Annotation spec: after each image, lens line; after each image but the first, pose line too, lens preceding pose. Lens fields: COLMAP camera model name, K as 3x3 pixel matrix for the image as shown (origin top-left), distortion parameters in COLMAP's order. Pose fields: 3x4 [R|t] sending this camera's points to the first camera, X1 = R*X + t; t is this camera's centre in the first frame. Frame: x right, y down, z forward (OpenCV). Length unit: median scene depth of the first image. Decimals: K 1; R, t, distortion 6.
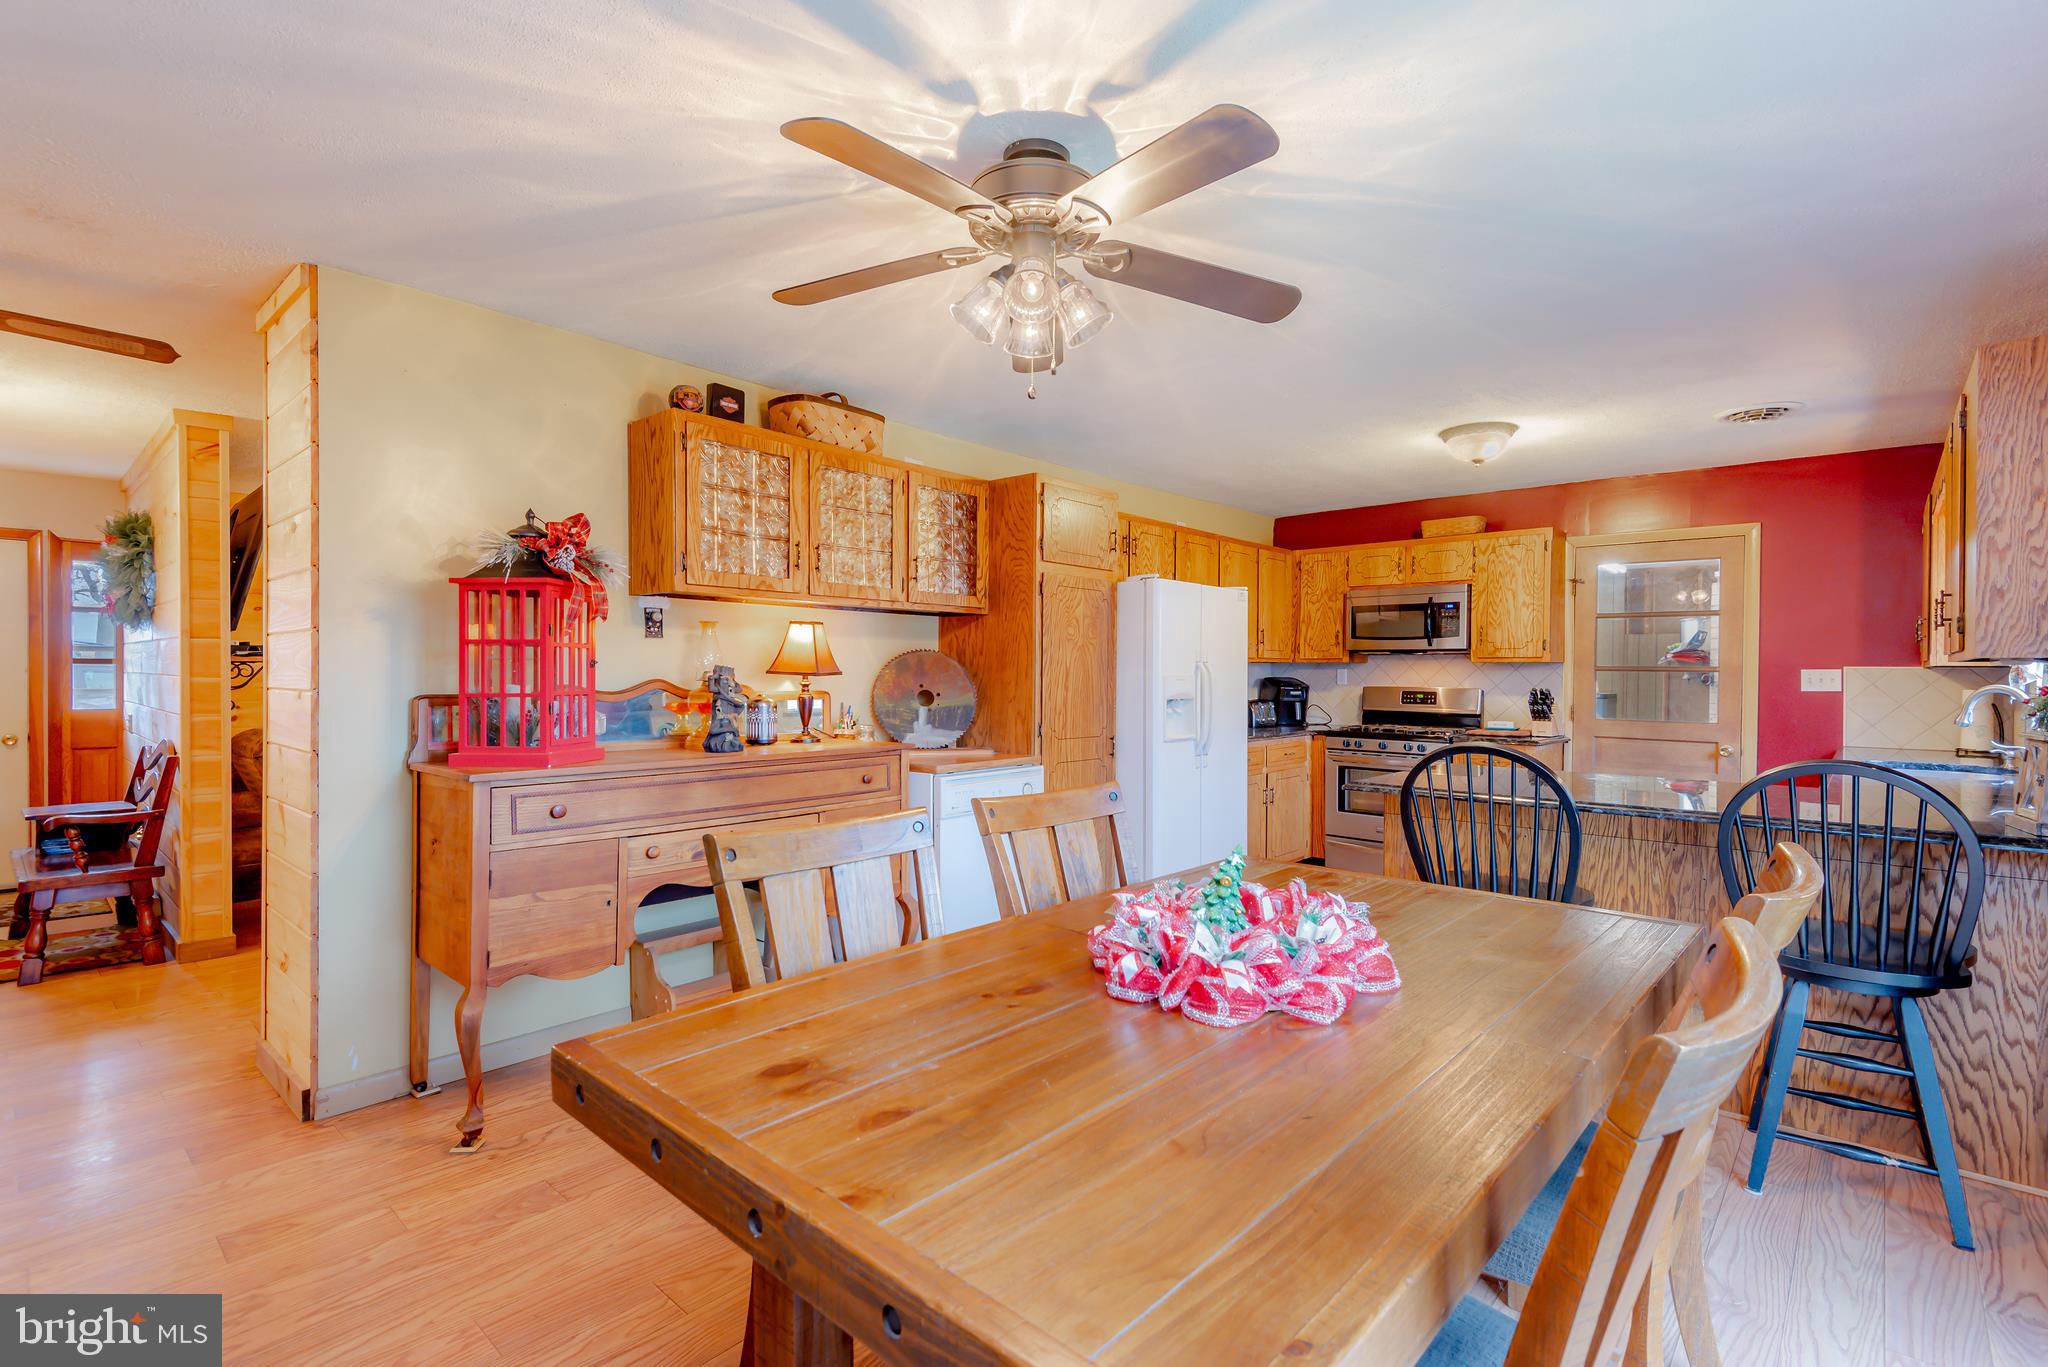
lens RADIAL K [[959.5, 0, 1032.9], [0, 959.5, 676.6], [0, 0, 1]] dist [-0.003099, -0.003677]
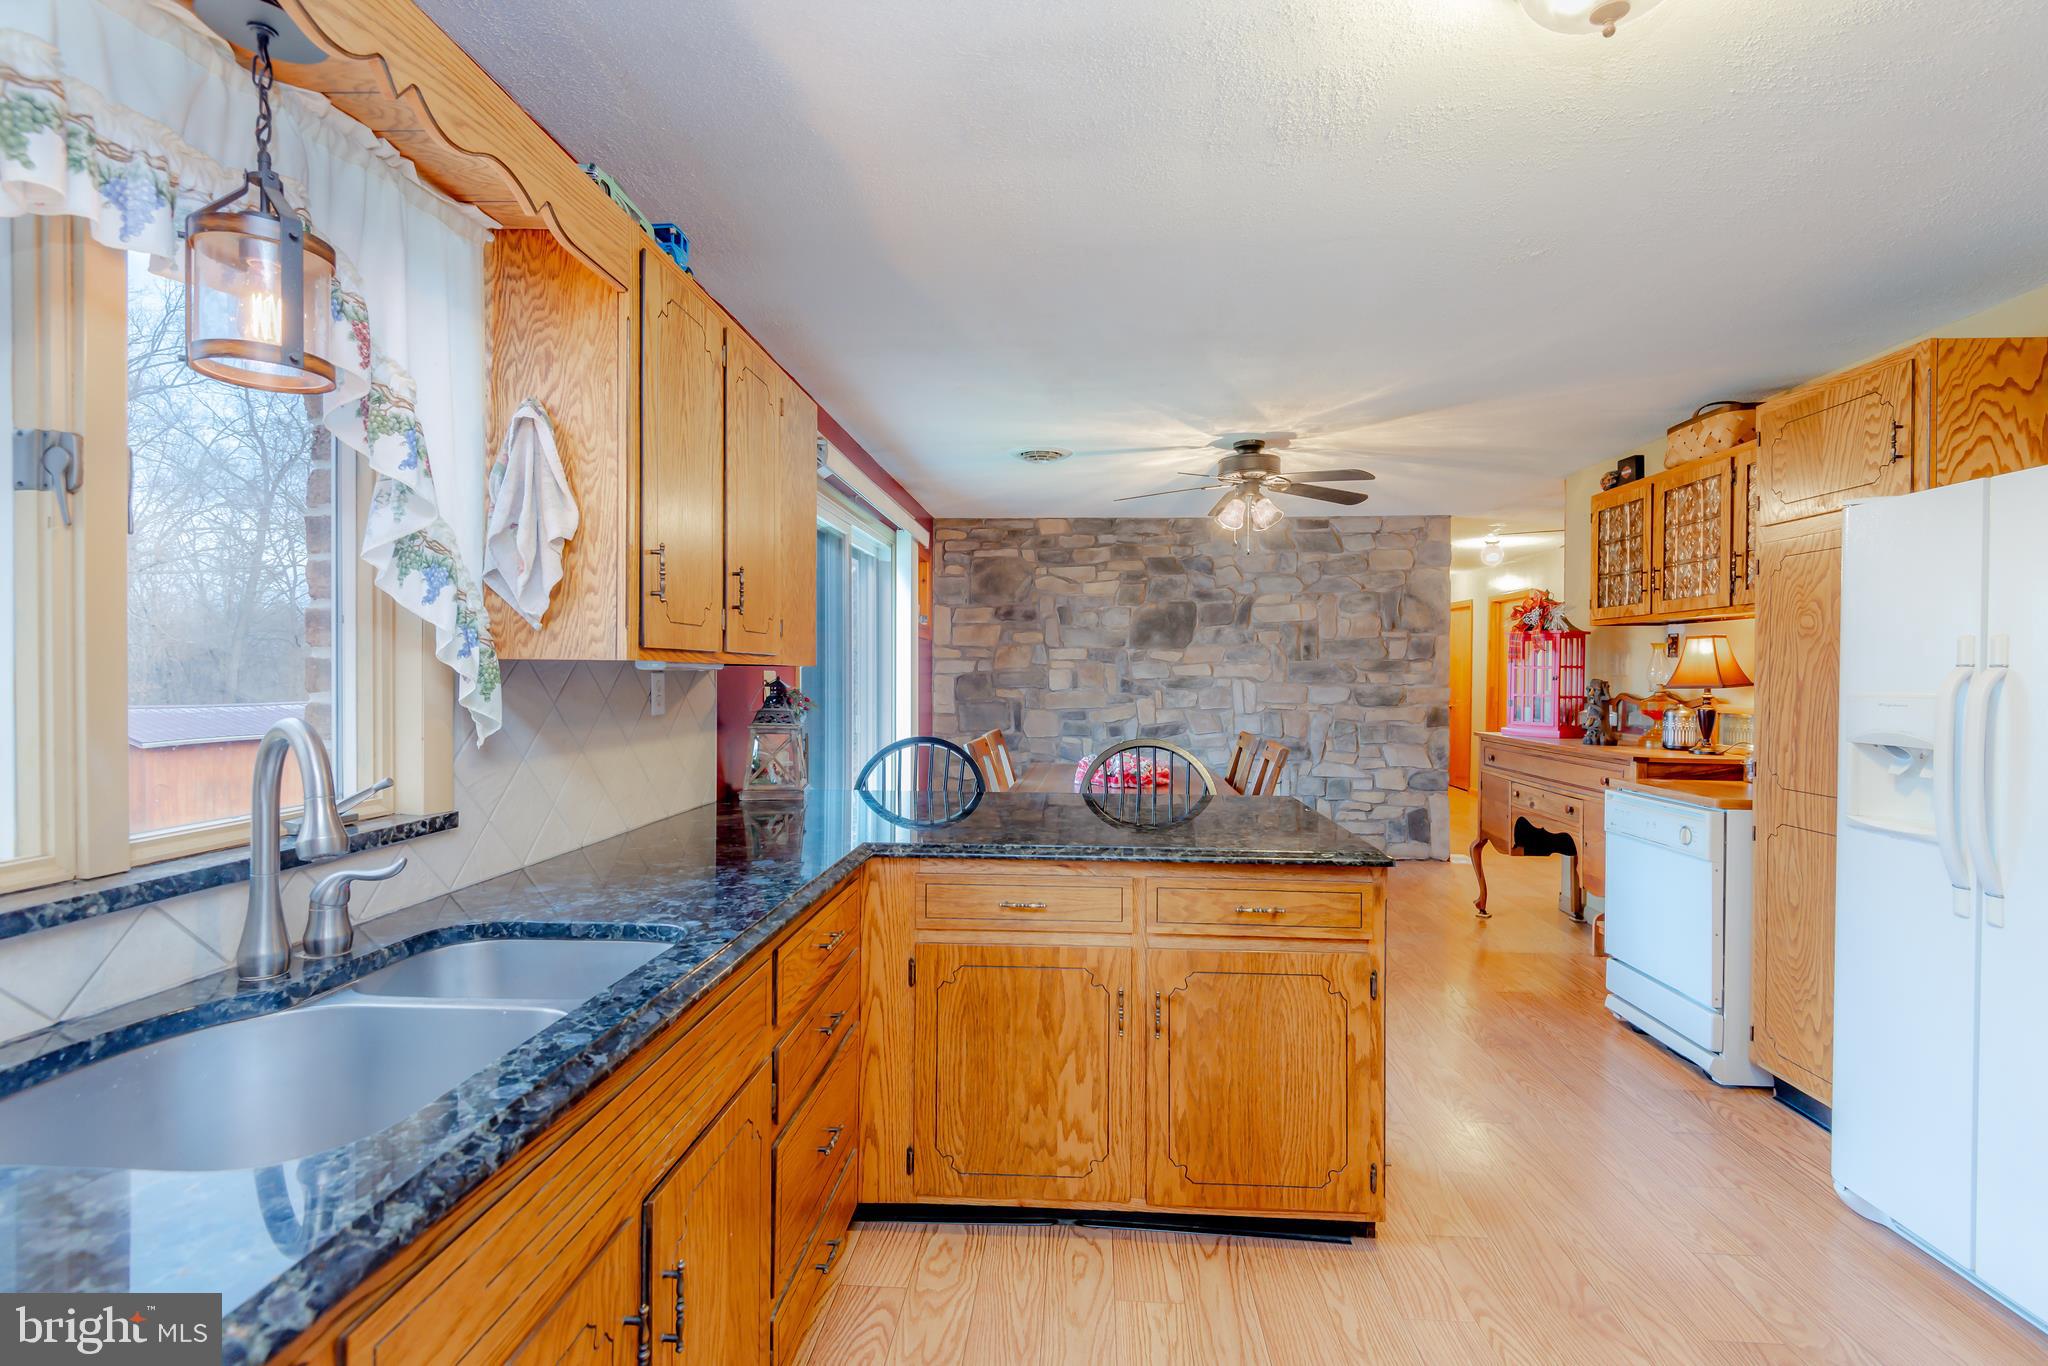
lens RADIAL K [[959.5, 0, 1019.5], [0, 959.5, 684.7], [0, 0, 1]] dist [-0.003099, -0.003677]
pose [[-0.789941, -0.004751, -0.613165, 0.632805], [-0.011756, 0.999904, 0.007397, -0.003595], [0.613070, 0.013052, -0.789920, 0.893309]]
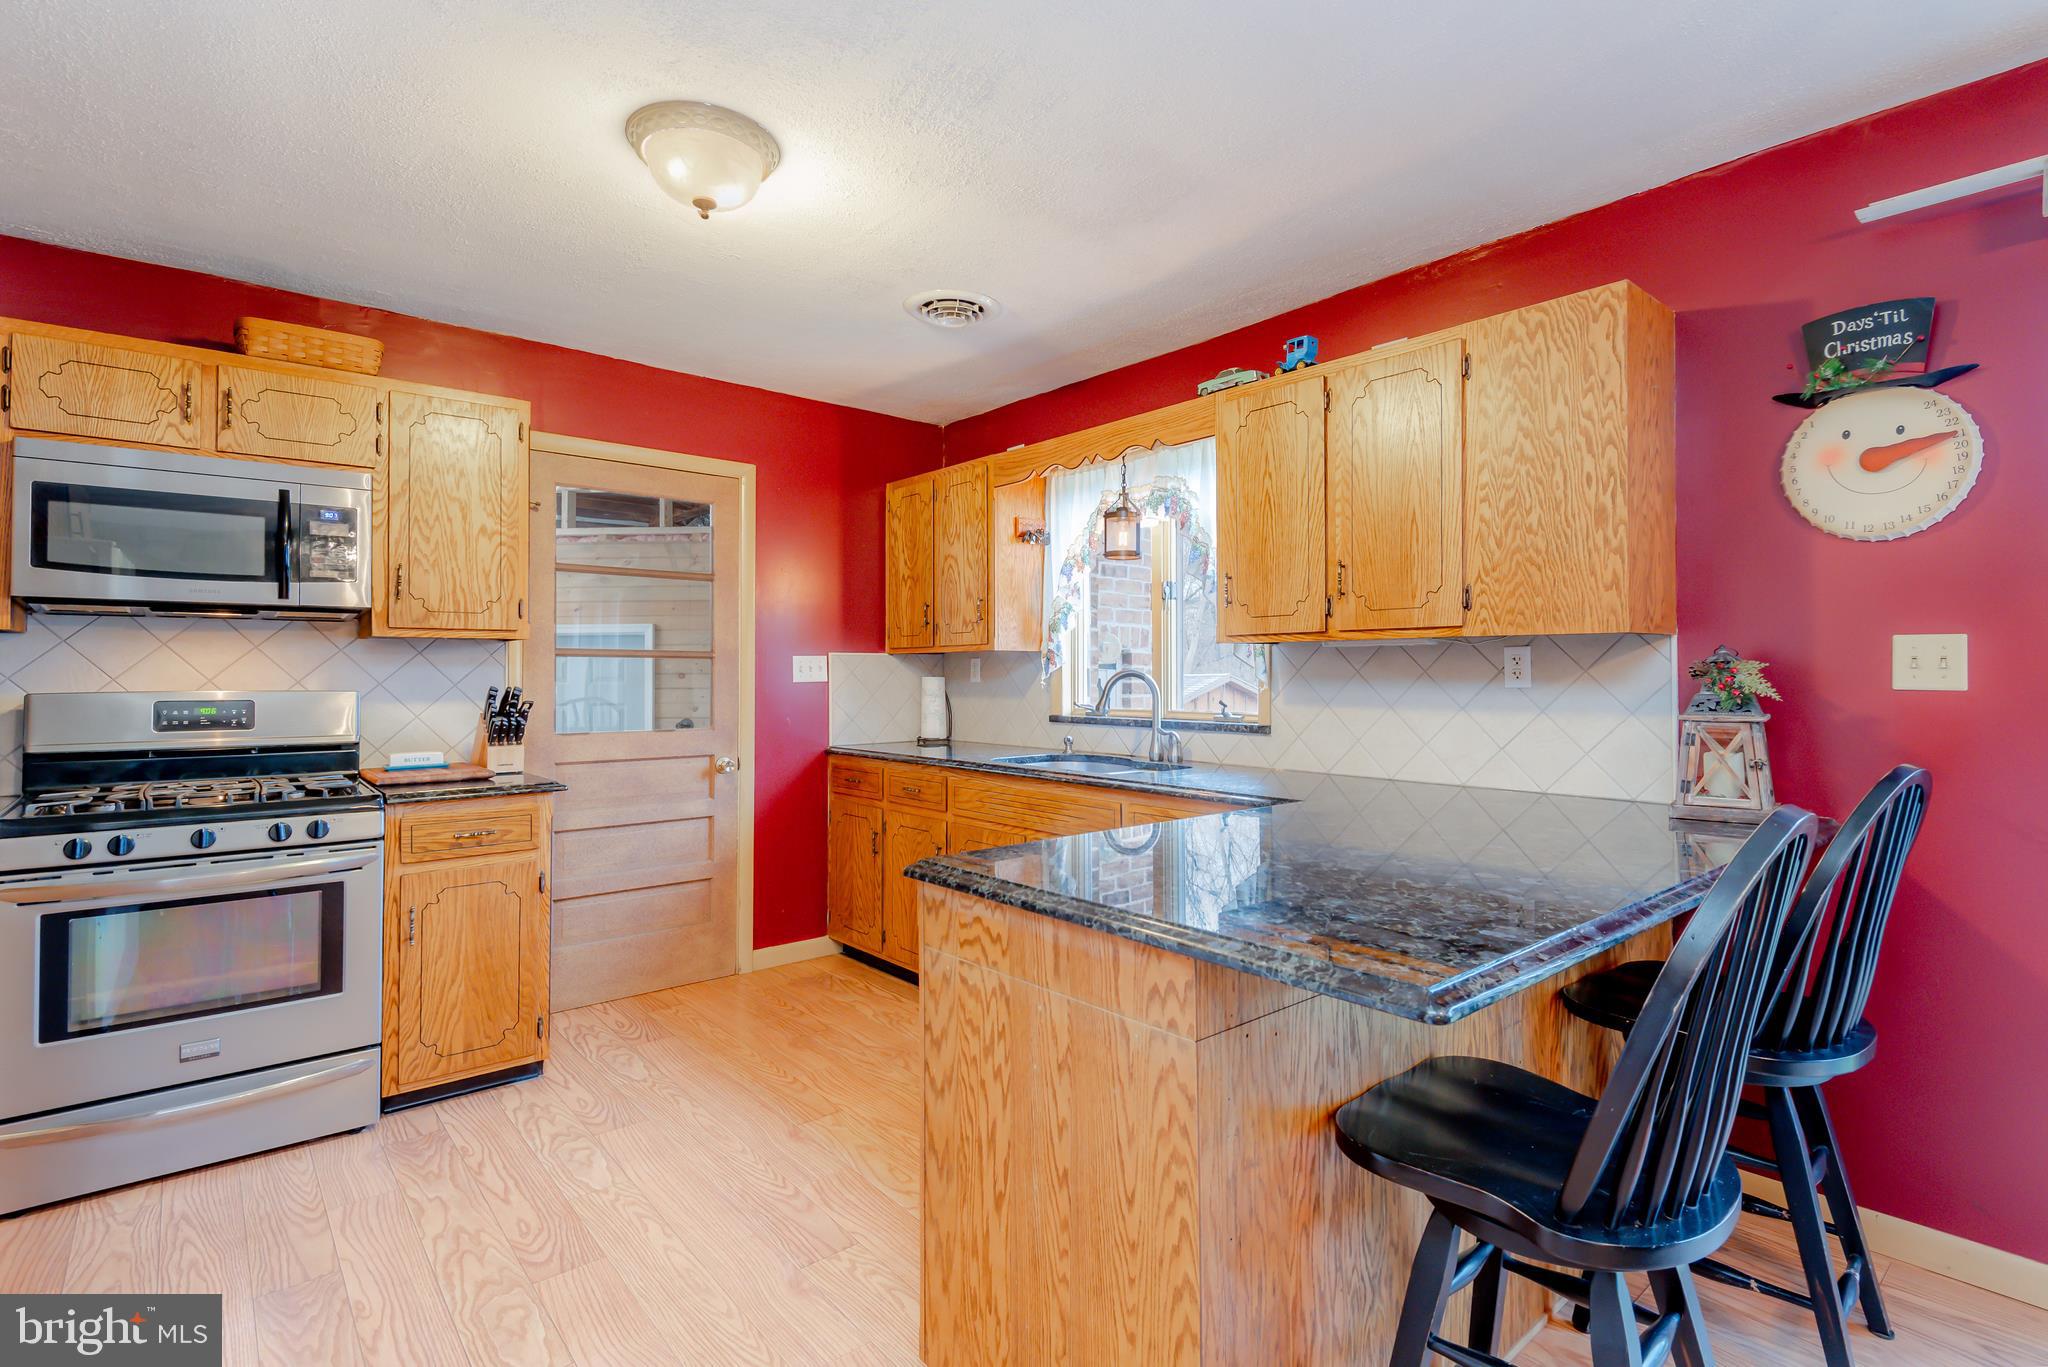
lens RADIAL K [[959.5, 0, 1014.6], [0, 959.5, 663.3], [0, 0, 1]] dist [-0.003099, -0.003677]
pose [[0.134545, 0.003081, 0.990903, 0.018652], [0.008347, 0.999956, -0.004243, 0.003411], [-0.990872, 0.008842, 0.134513, 0.632424]]
